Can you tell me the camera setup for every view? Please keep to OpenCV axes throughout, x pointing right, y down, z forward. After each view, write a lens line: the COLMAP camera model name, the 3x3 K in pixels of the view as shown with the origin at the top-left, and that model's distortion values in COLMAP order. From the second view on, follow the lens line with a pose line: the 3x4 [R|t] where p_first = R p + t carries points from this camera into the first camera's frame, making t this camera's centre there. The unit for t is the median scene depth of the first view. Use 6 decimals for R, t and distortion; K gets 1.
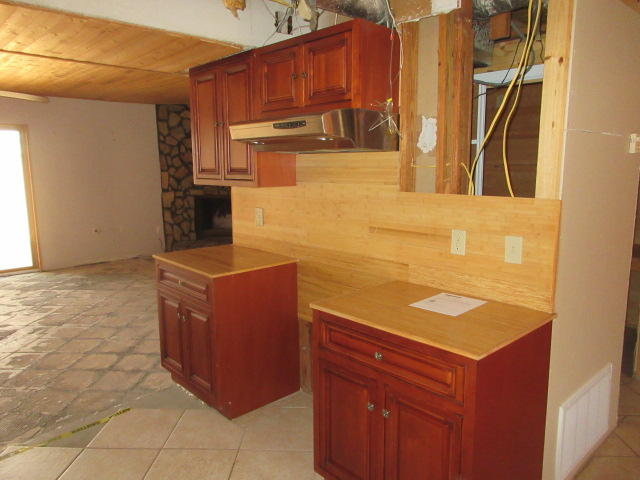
lens RADIAL K [[480.3, 0, 320.5], [0, 480.3, 240.3], [0, 0, 1]] dist [0.015368, -0.003479]
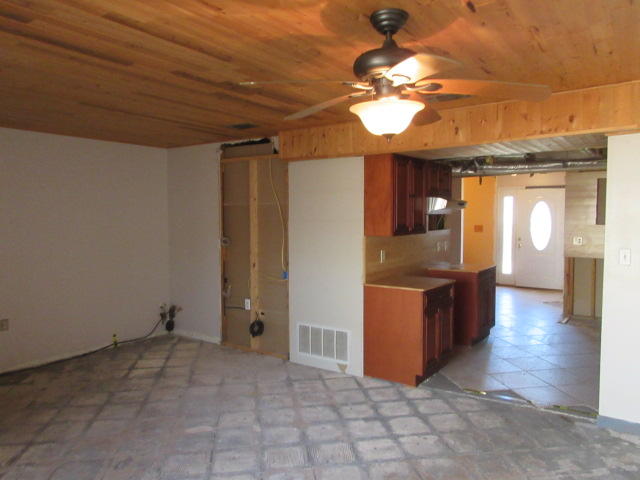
lens RADIAL K [[480.3, 0, 318.2], [0, 480.3, 234.8], [0, 0, 1]] dist [0.015368, -0.003479]
pose [[-0.205484, -0.035155, 0.978029, -0.650303], [0.161780, 0.984385, 0.069374, -0.105226], [-0.965196, 0.172481, -0.196588, 0.624312]]
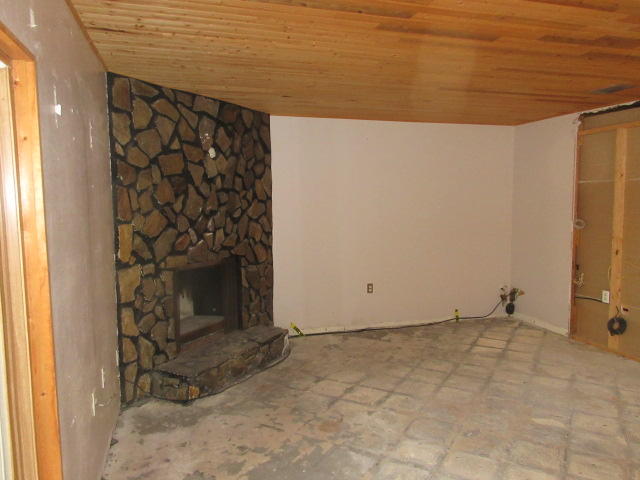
lens RADIAL K [[480.3, 0, 318.9], [0, 480.3, 239.0], [0, 0, 1]] dist [0.015368, -0.003479]
pose [[0.439291, -0.074917, 0.895216, -0.649297], [0.149993, 0.988645, 0.009133, -0.106022], [-0.885735, 0.130264, 0.445540, 0.643767]]
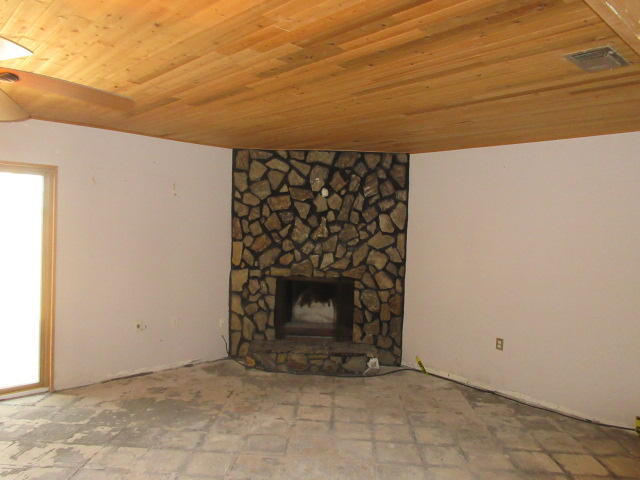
lens RADIAL K [[480.3, 0, 320.5], [0, 480.3, 241.2], [0, 0, 1]] dist [0.015368, -0.003479]
pose [[0.999147, 0.039979, 0.010324, -0.209886], [-0.038317, 0.990908, -0.128970, -0.056134], [-0.015387, 0.128464, 0.991595, 0.296676]]
